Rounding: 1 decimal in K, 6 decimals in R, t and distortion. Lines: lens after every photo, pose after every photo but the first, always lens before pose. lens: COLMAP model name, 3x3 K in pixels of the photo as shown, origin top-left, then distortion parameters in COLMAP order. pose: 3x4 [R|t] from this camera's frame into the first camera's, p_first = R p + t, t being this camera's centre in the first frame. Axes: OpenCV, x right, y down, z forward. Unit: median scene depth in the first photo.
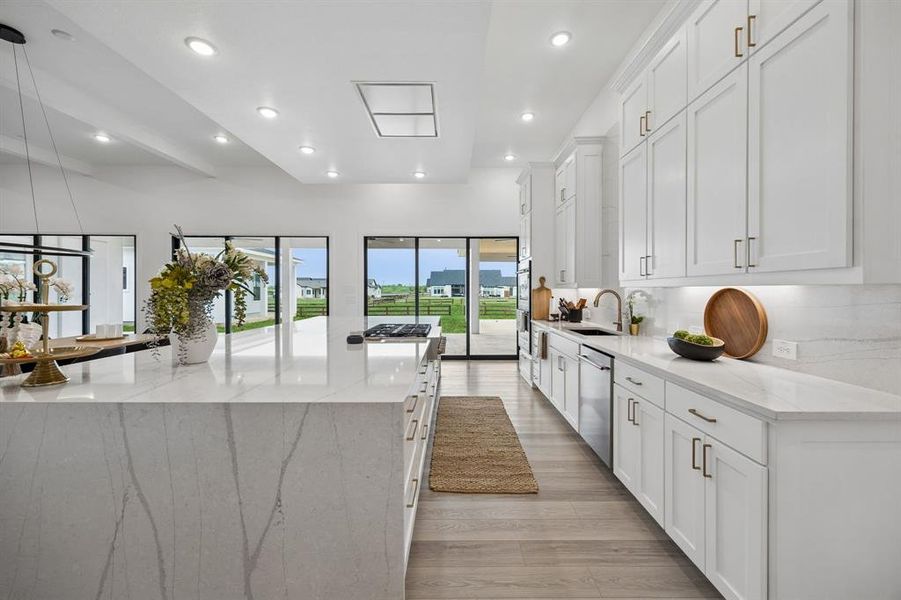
lens RADIAL K [[345.2, 0, 465.5], [0, 345.2, 290.7], [0, 0, 1]] dist [0.001980, 0.000343]
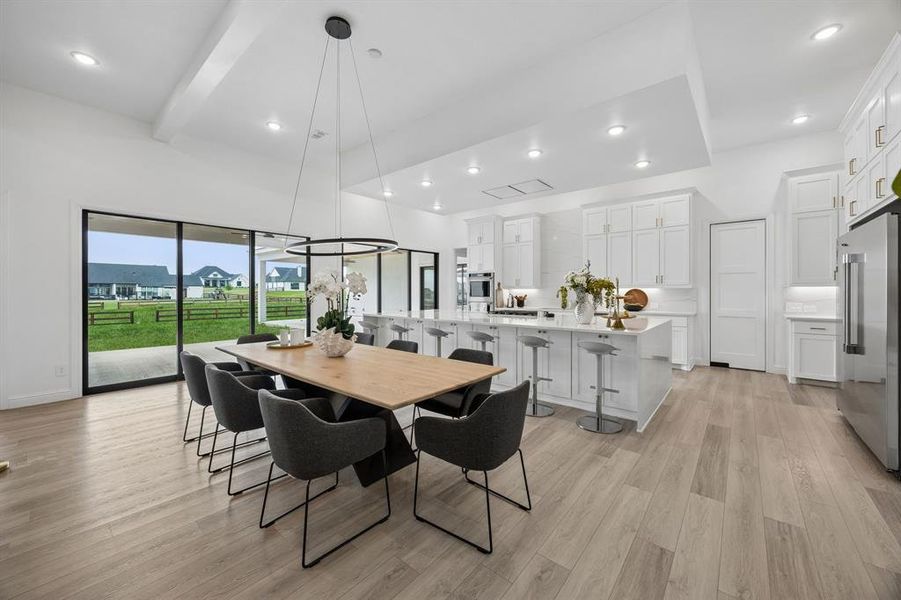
lens RADIAL K [[345.2, 0, 443.0], [0, 345.2, 296.2], [0, 0, 1]] dist [0.001980, 0.000343]
pose [[0.669773, -0.015975, 0.742394, -0.415444], [0.003807, 0.999829, 0.018080, -0.001406], [-0.742557, -0.009283, 0.669719, 0.006469]]
